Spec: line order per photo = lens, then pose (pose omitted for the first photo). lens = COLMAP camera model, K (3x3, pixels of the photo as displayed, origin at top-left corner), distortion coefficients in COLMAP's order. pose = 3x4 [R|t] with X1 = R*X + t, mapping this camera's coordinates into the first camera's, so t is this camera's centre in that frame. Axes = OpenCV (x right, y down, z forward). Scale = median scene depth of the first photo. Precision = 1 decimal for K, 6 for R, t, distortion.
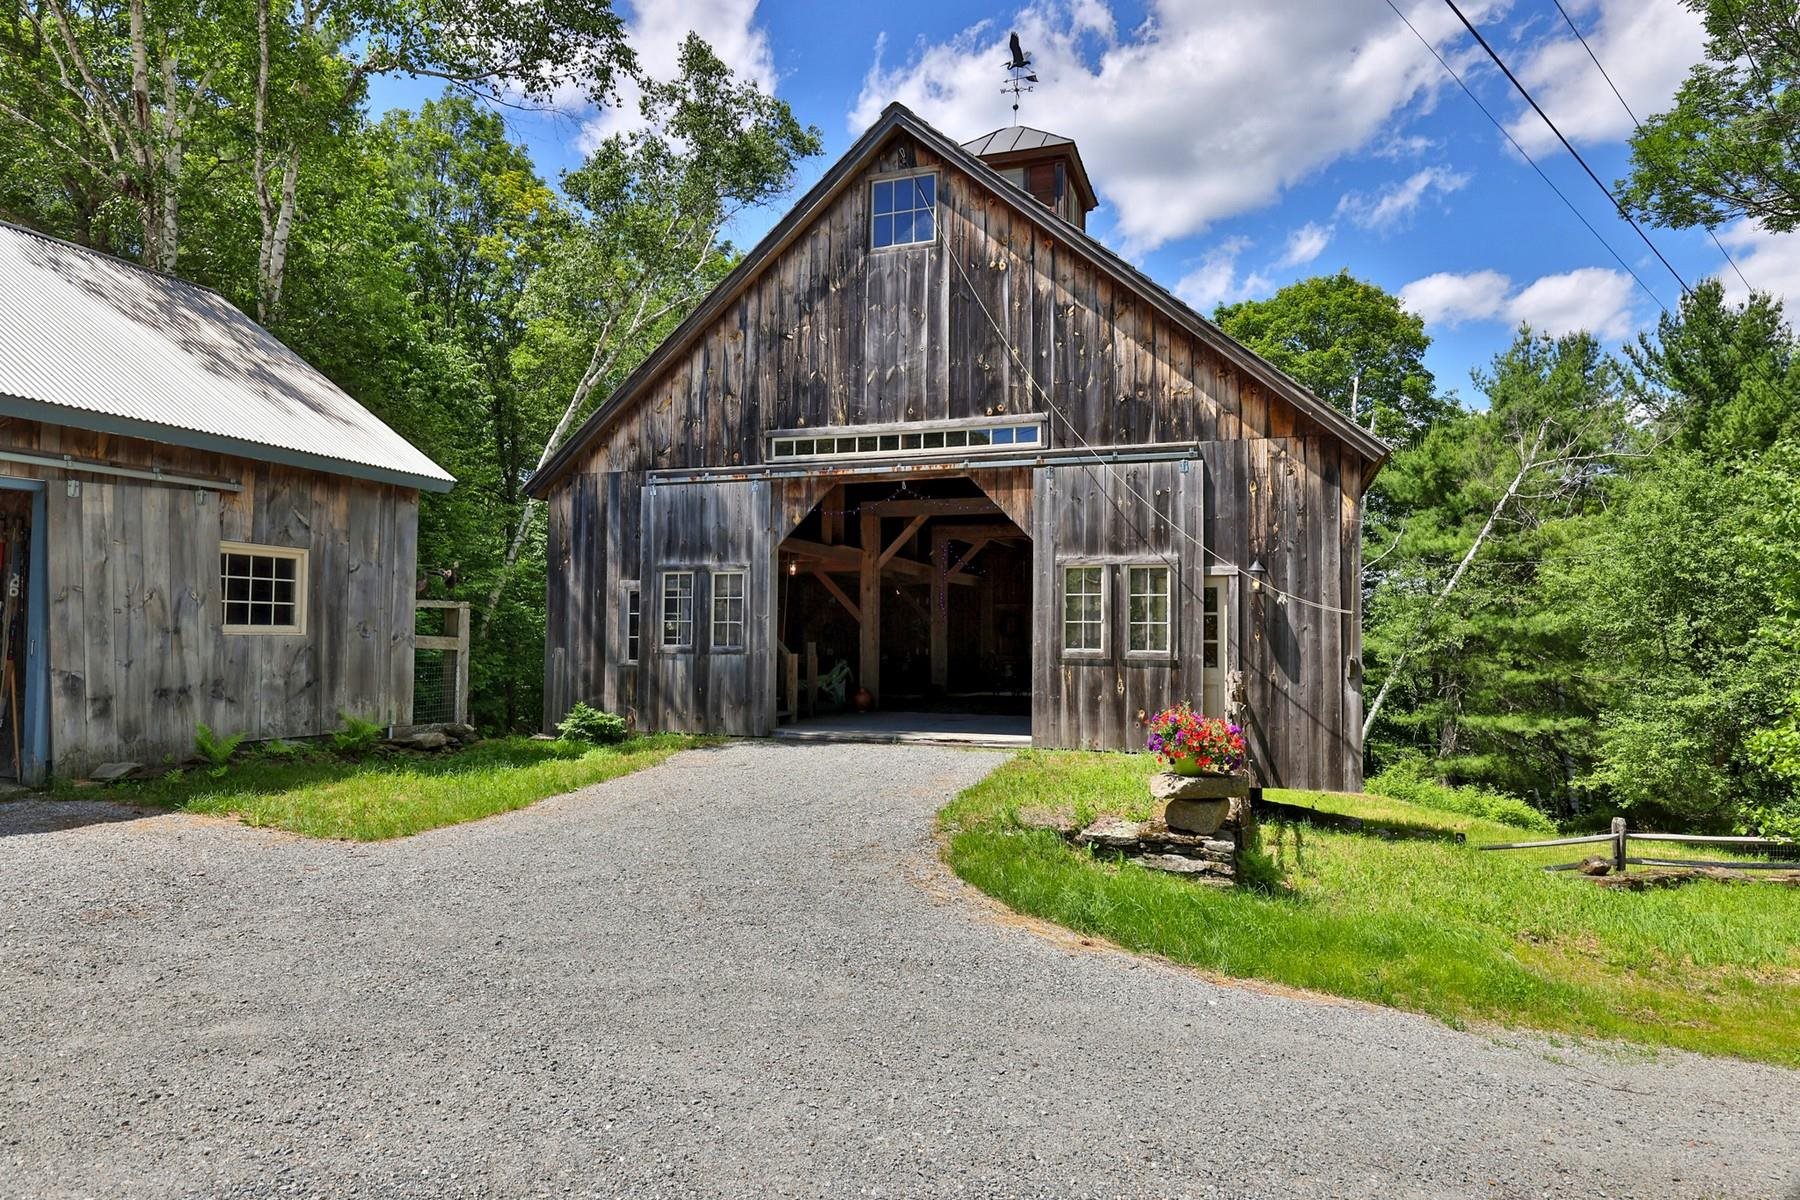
lens RADIAL K [[923.6, 0, 881.9], [0, 923.6, 604.1], [0, 0, 1]] dist [-0.002463, -0.000048]
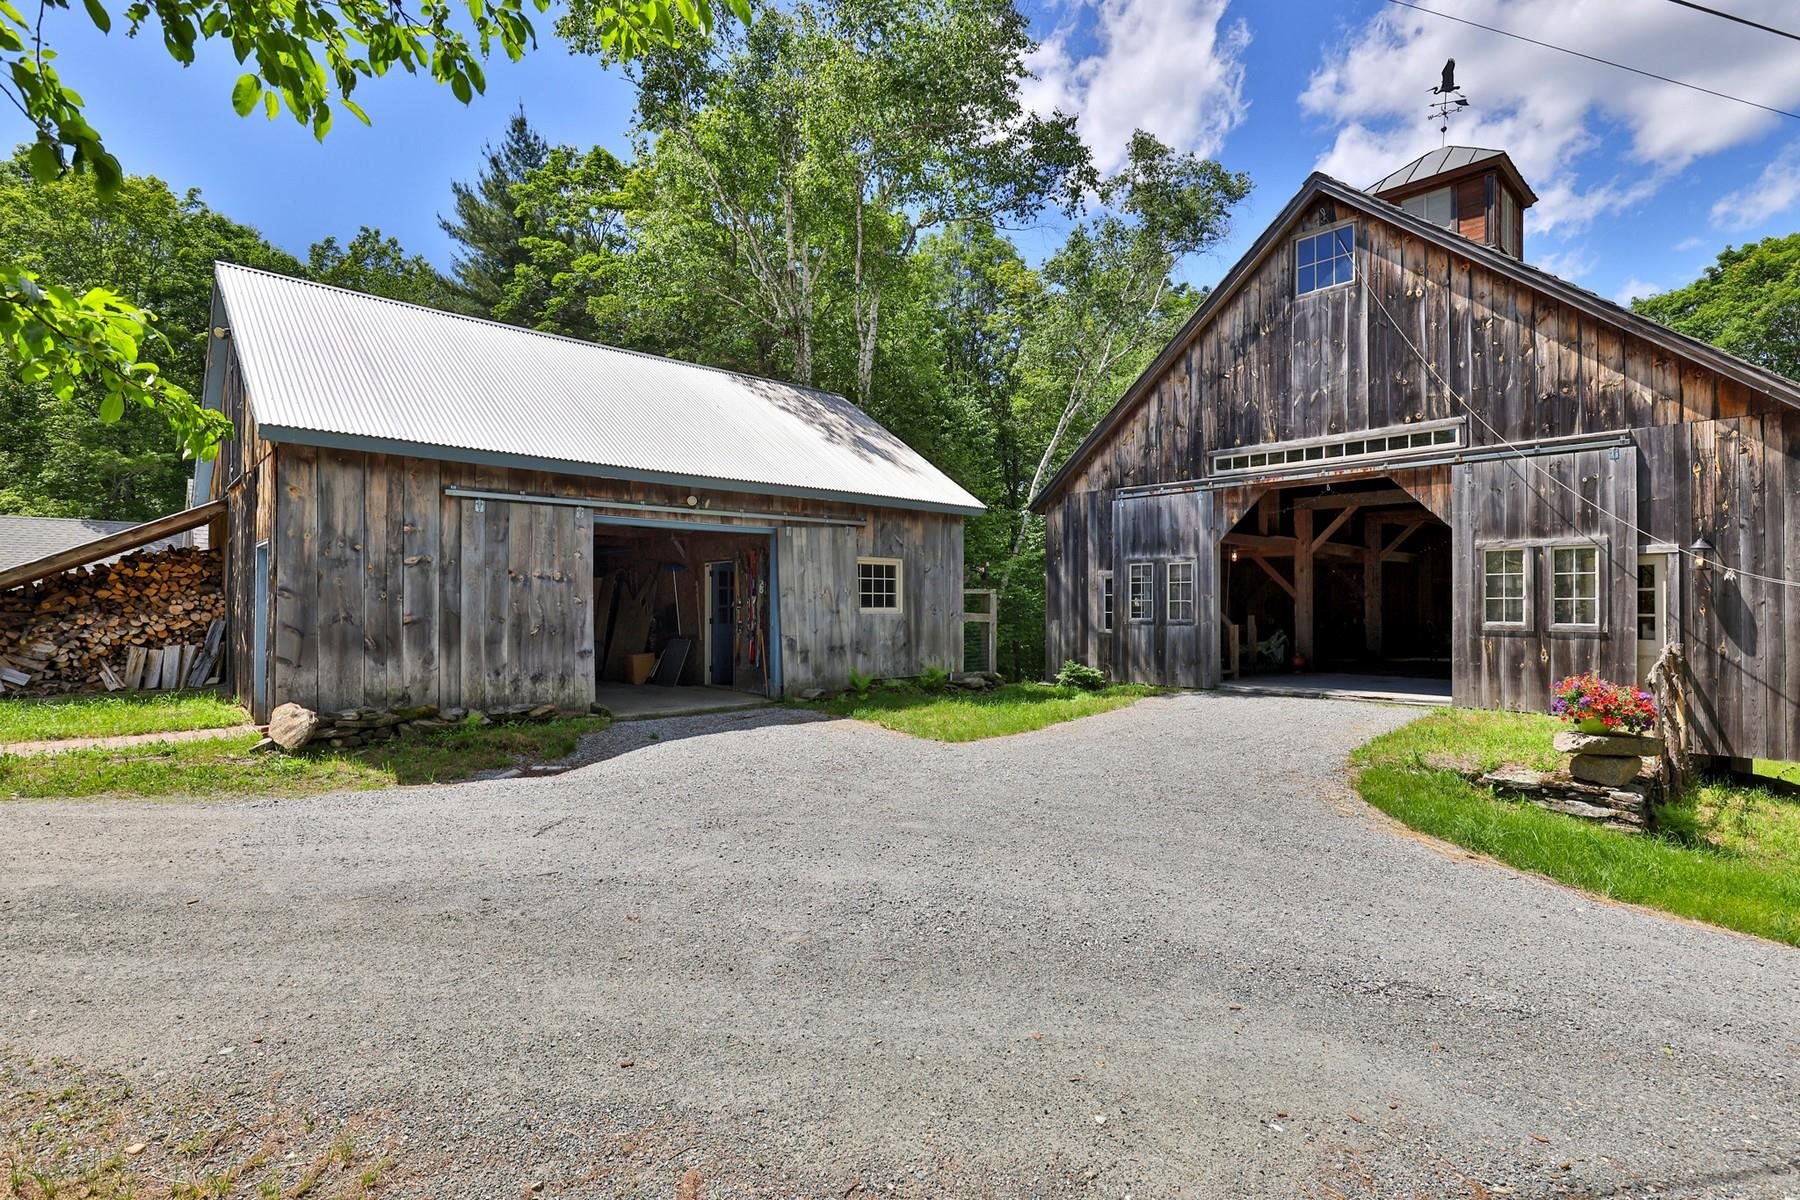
lens RADIAL K [[923.6, 0, 881.9], [0, 923.6, 604.1], [0, 0, 1]] dist [-0.002463, -0.000048]
pose [[0.881485, -0.006886, -0.472162, 0.080090], [0.028437, 0.998853, 0.038523, -0.039125], [0.471356, -0.047384, 0.880669, -0.360027]]
